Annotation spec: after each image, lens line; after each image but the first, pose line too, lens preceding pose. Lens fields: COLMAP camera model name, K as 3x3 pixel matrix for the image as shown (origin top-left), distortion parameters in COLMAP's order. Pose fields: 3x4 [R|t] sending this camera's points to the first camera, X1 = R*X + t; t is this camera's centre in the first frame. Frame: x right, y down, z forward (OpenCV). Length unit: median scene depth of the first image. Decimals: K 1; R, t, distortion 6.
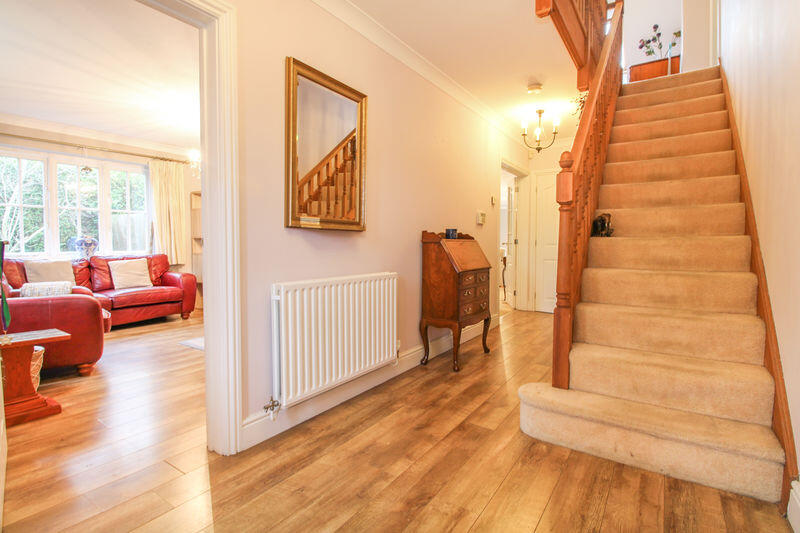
lens RADIAL K [[378.3, 0, 400.0], [0, 378.3, 266.5], [0, 0, 1]] dist [0.002205, -0.015772]
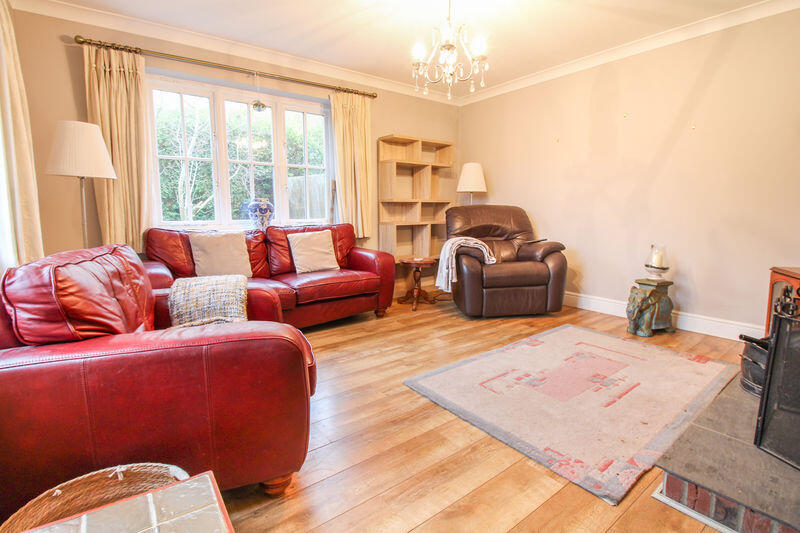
lens RADIAL K [[375.9, 0, 400.0], [0, 375.9, 266.5], [0, 0, 1]] dist [-0.001419, 0.000000]
pose [[0.947140, 0.044180, -0.317763, -0.325738], [-0.015811, 0.995697, 0.091309, -0.019873], [0.320430, -0.081459, 0.943763, 0.369539]]
